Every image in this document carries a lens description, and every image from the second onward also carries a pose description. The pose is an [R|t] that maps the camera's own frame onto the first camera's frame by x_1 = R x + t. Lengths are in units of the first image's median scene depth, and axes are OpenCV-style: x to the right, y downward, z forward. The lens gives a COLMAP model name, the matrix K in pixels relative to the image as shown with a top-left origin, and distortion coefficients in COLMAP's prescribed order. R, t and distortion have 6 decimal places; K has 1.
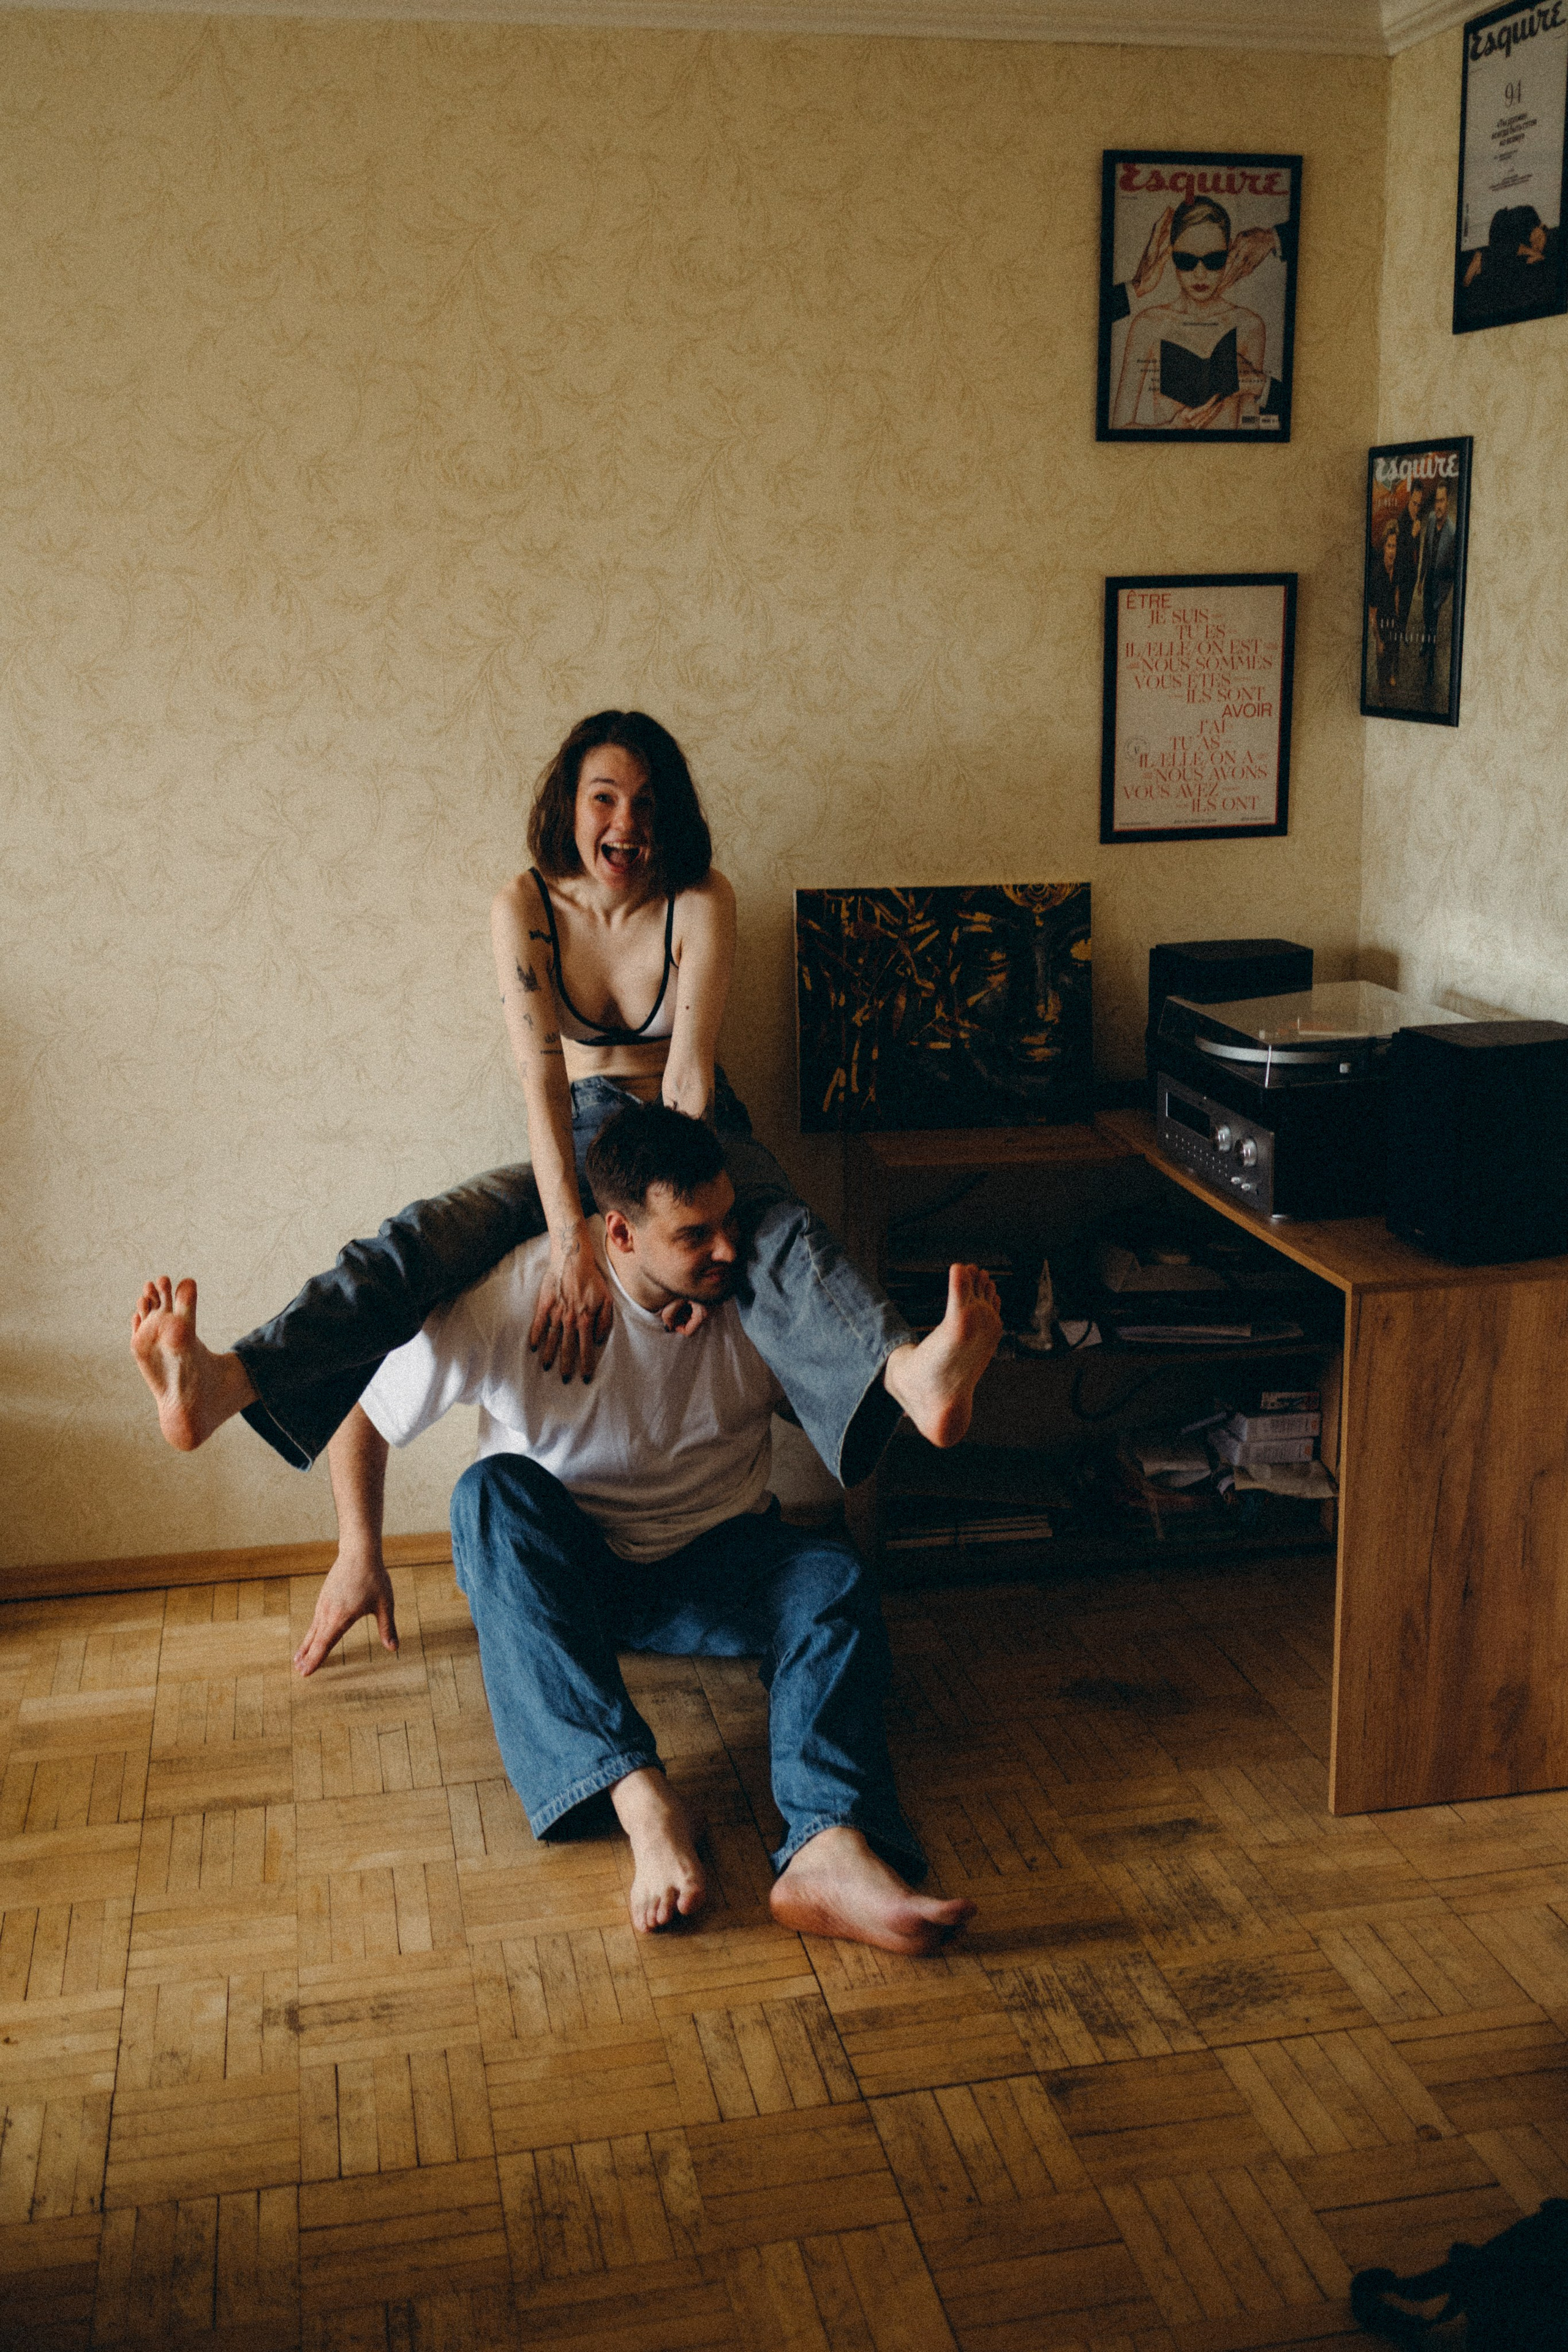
lens RADIAL K [[2345.5, 0, 774.0], [0, 2345.5, 1163.1], [0, 0, 1]] dist [0.008046, 0.000000]
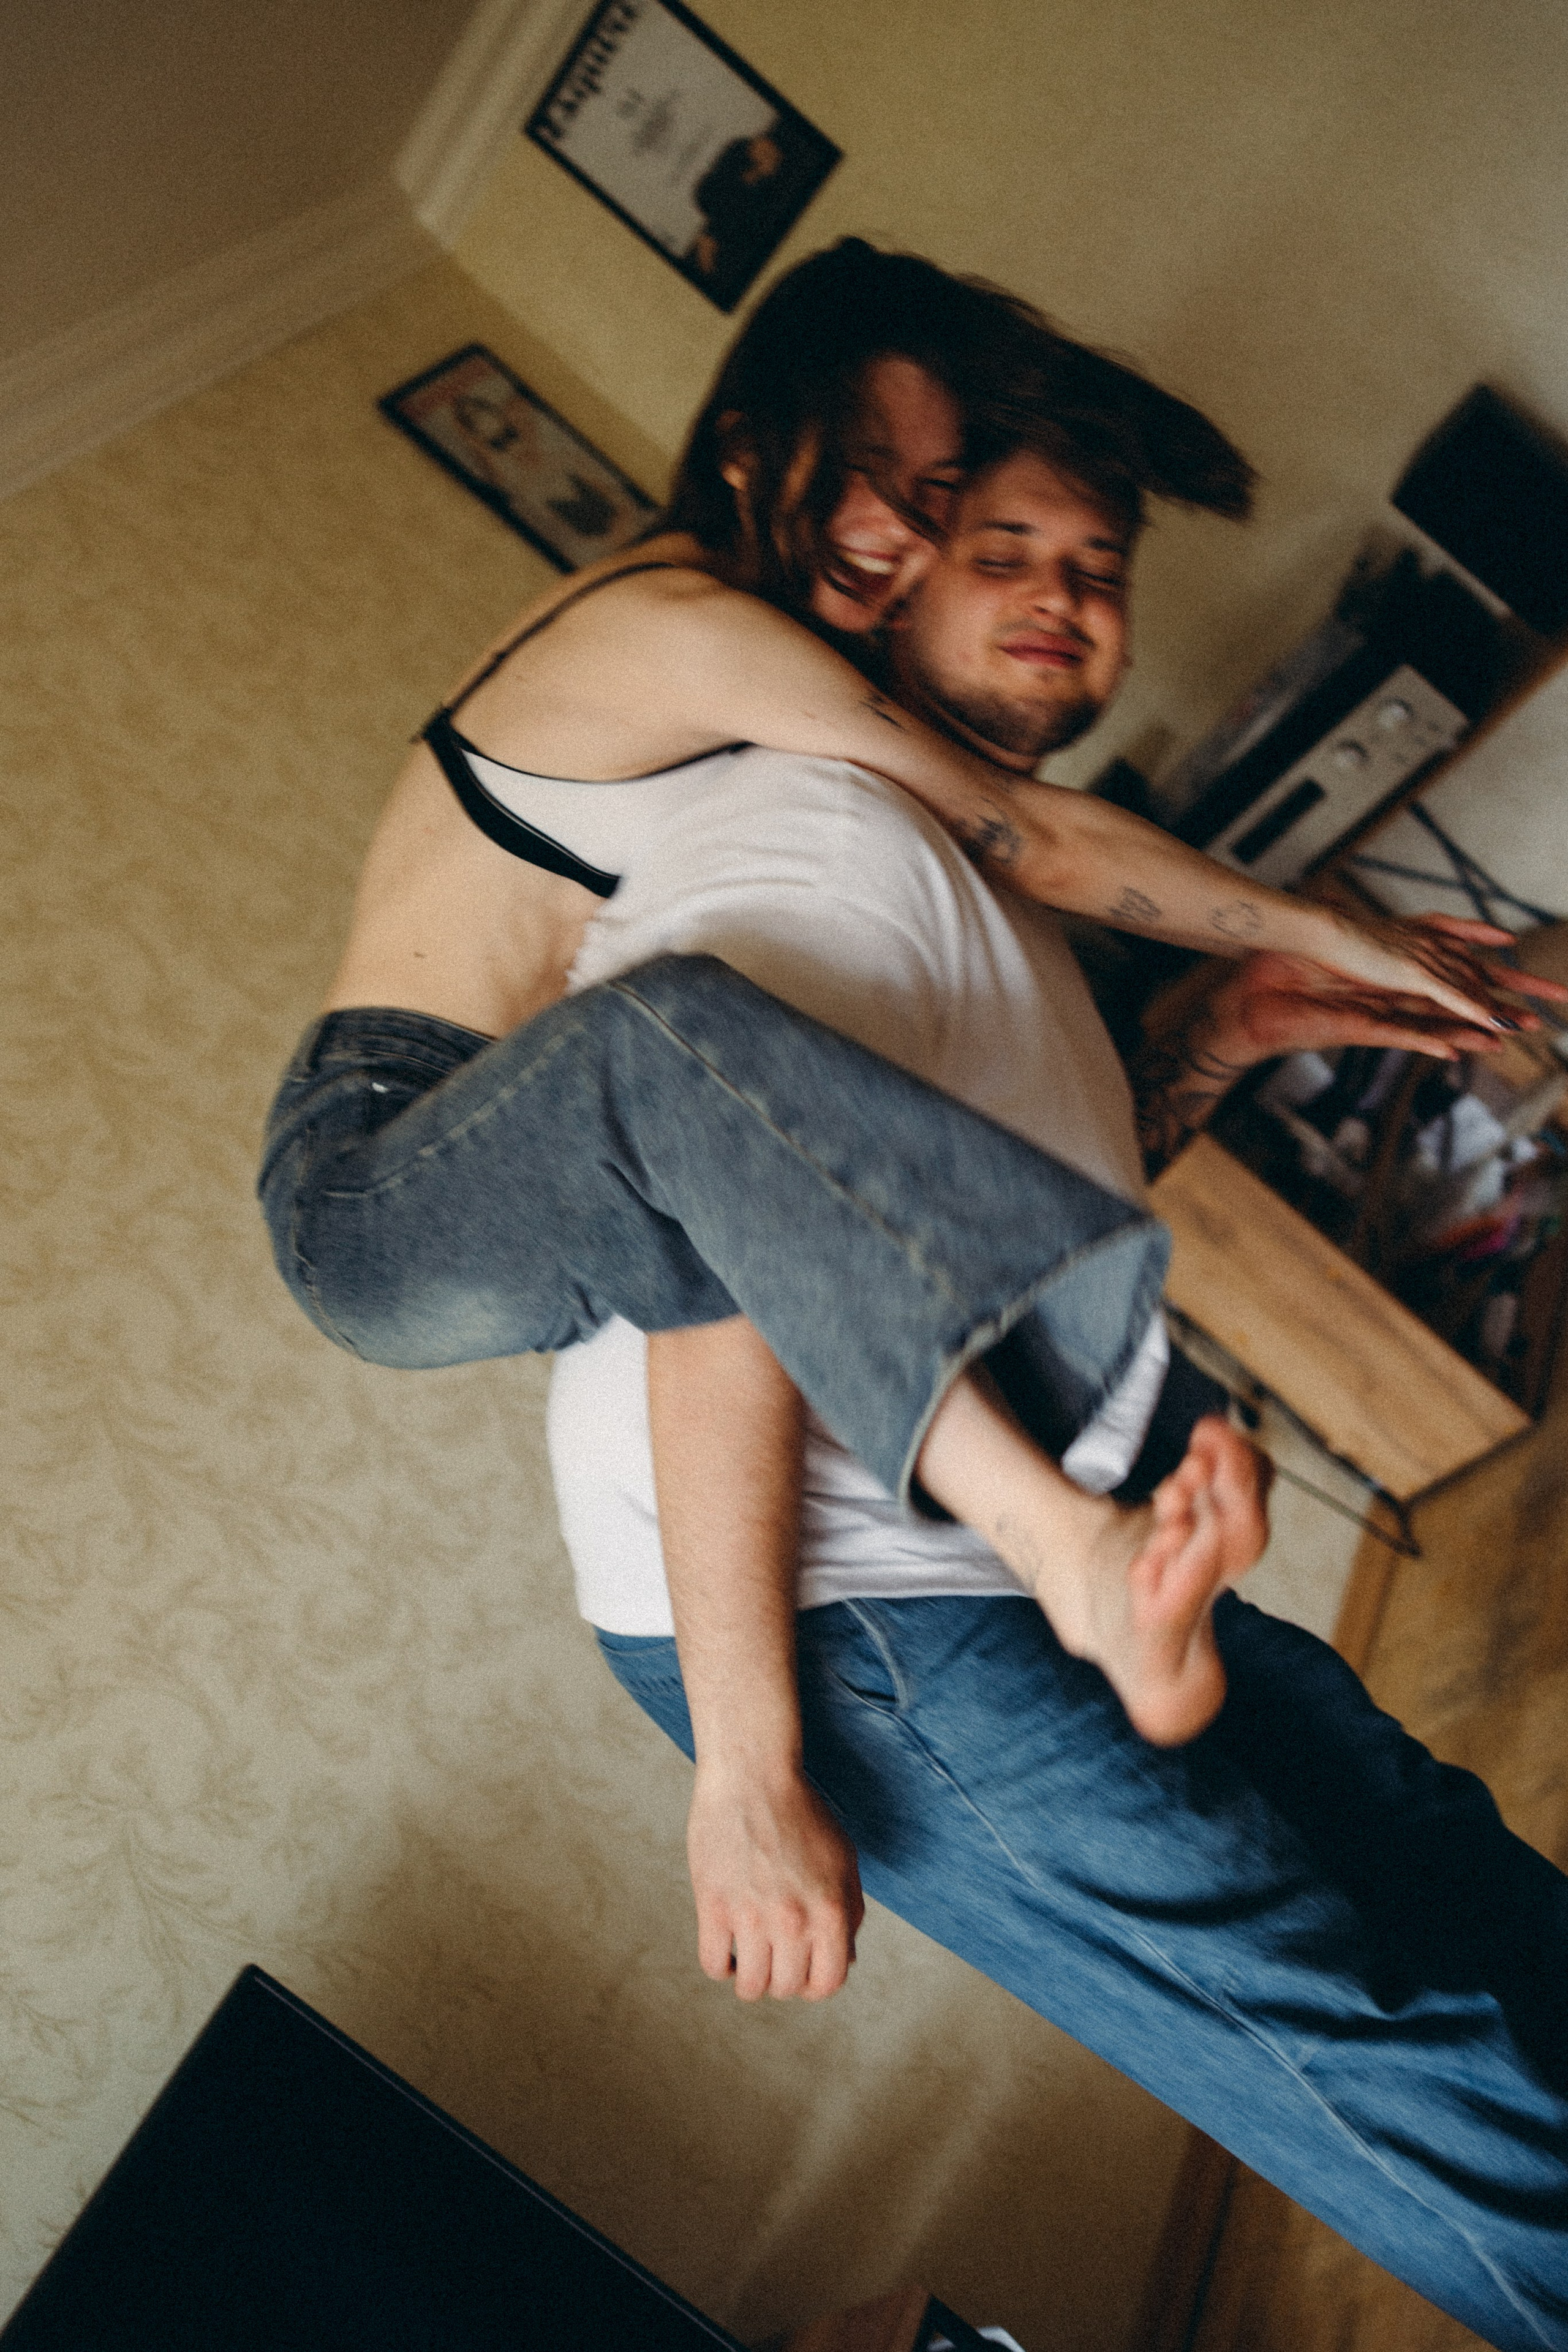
lens RADIAL K [[2345.5, 0, 771.2], [0, 2345.5, 1170.2], [0, 0, 1]] dist [0.008046, 0.000000]
pose [[0.476217, -0.635727, 0.607511, -0.571882], [0.838873, 0.535595, -0.097106, -0.023031], [-0.263647, 0.555868, 0.788353, 0.350285]]
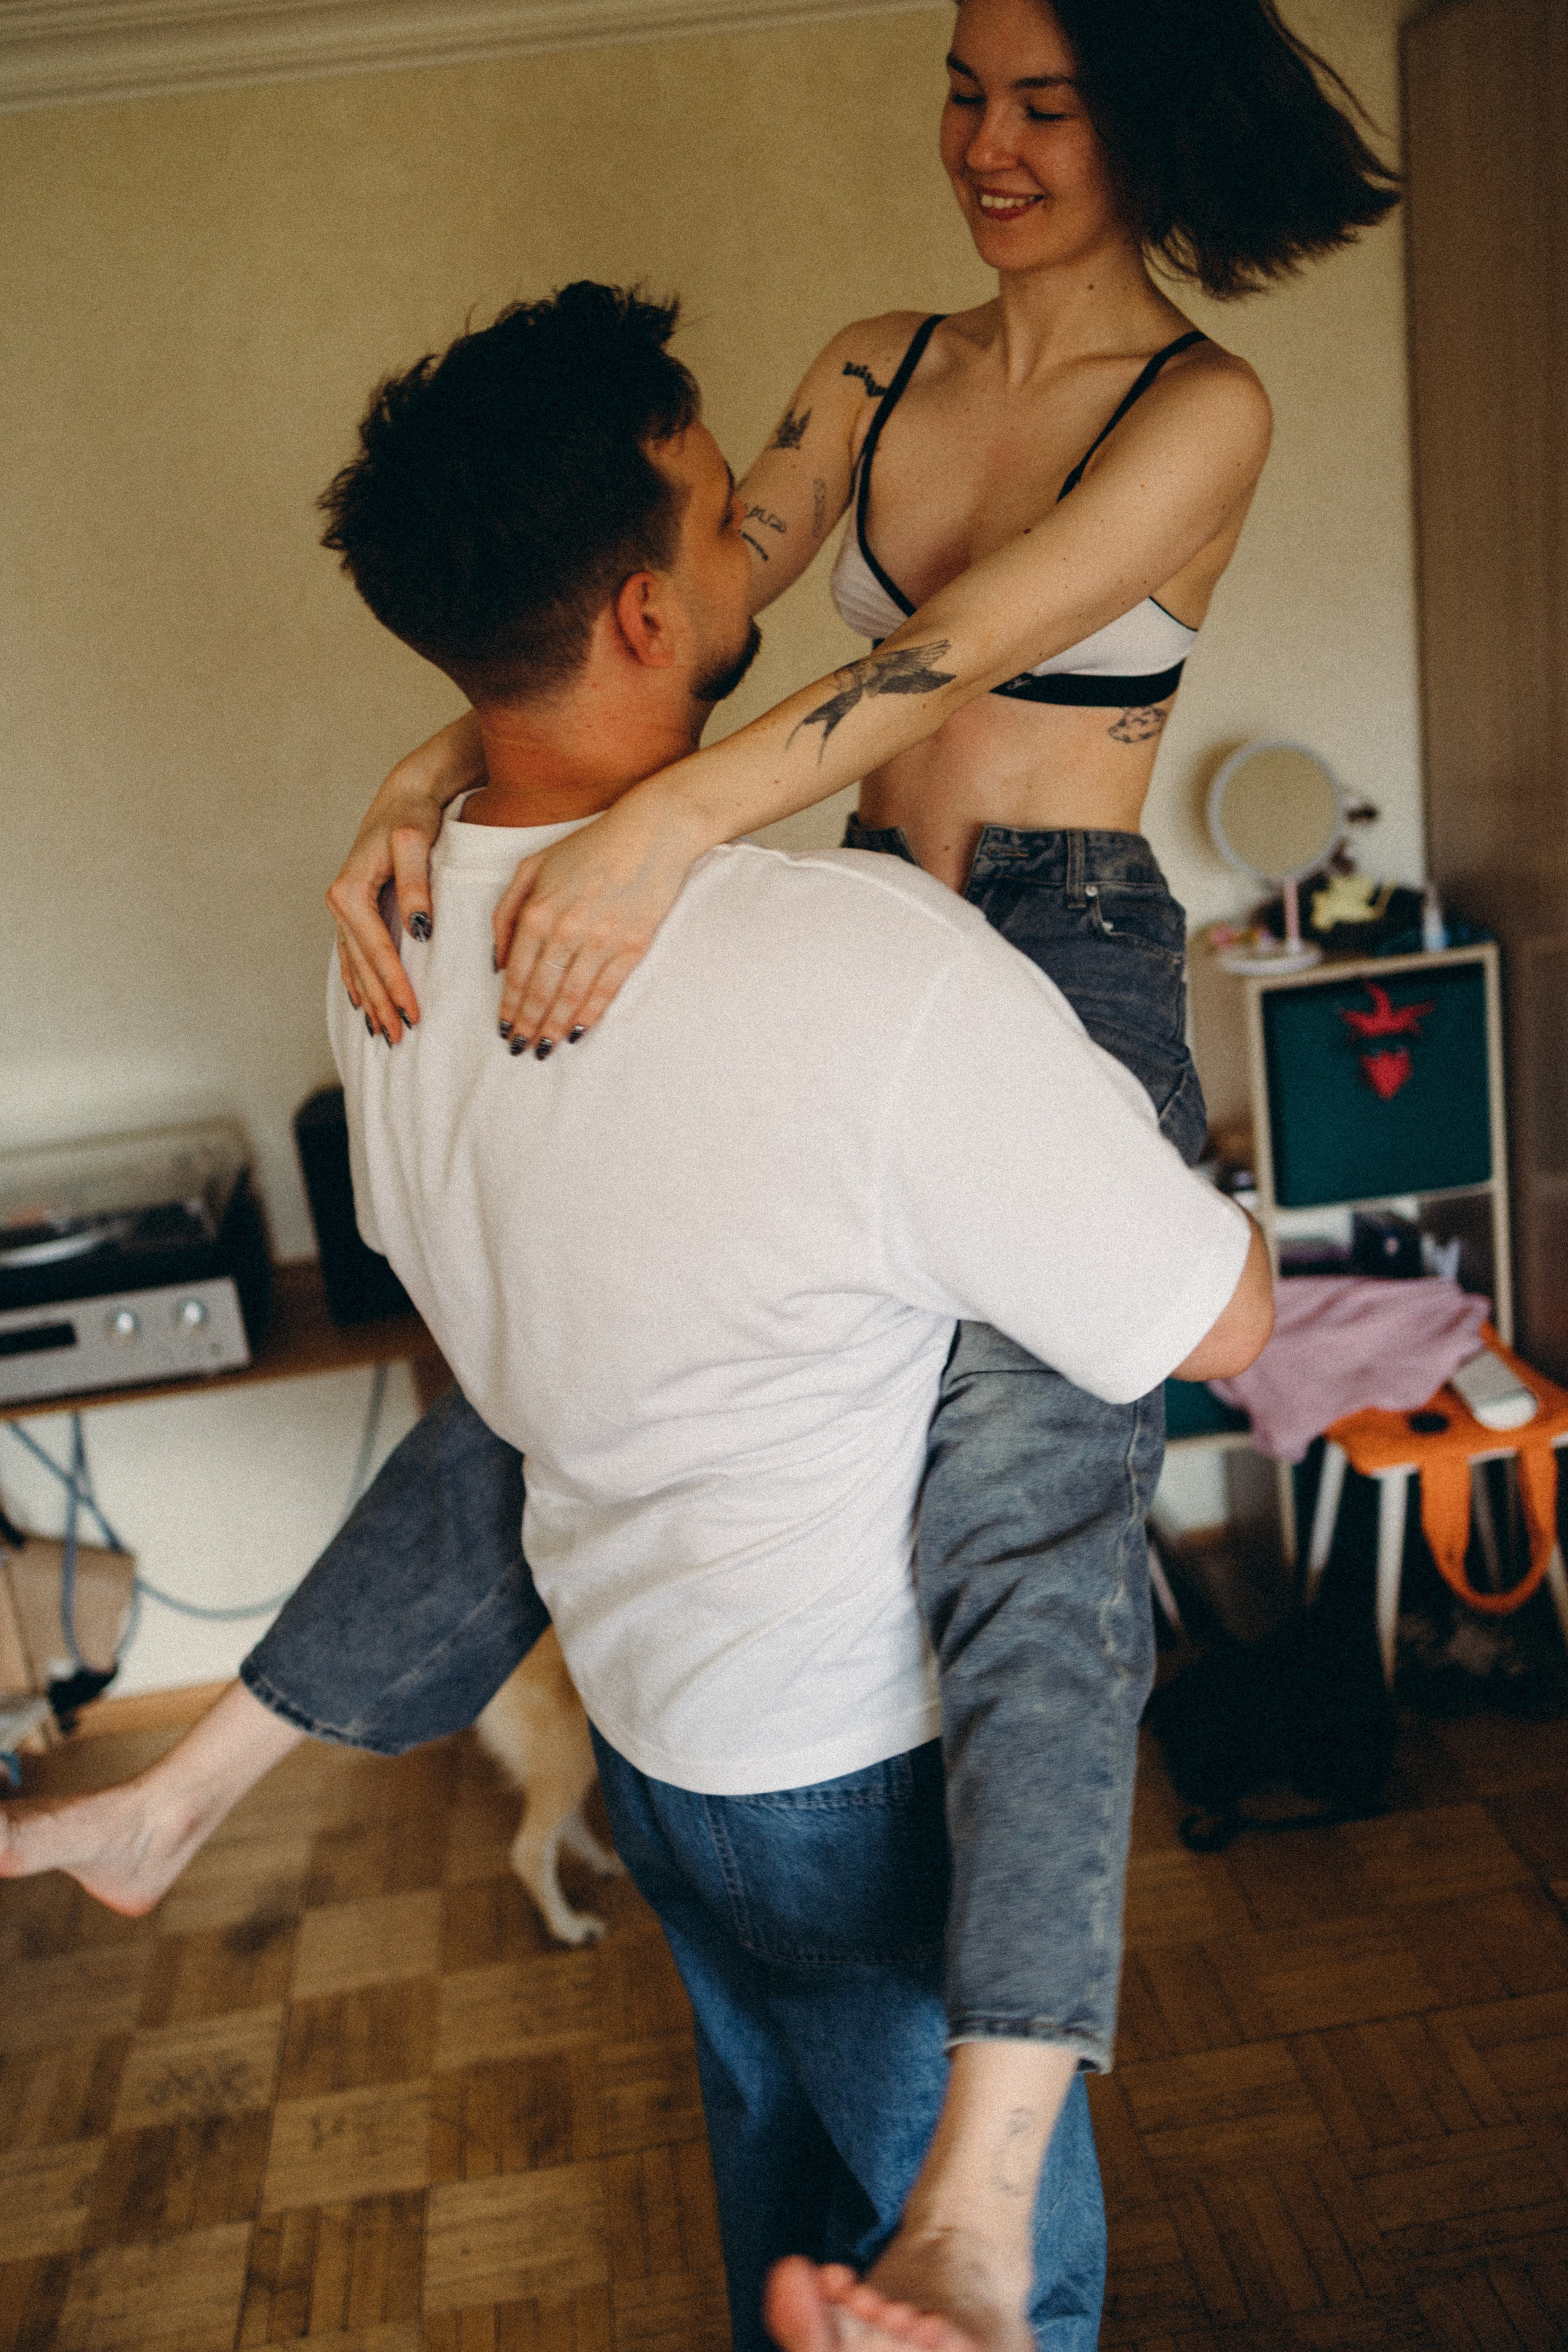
lens RADIAL K [[2345.5, 0, 773.9], [0, 2345.5, 1178.3], [0, 0, 1]] dist [0.008046, 0.000000]
pose [[0.094418, -0.289792, 0.952421, -0.594206], [0.353778, 0.904016, 0.239993, -0.178558], [-0.930552, 0.314286, 0.187877, 0.514310]]
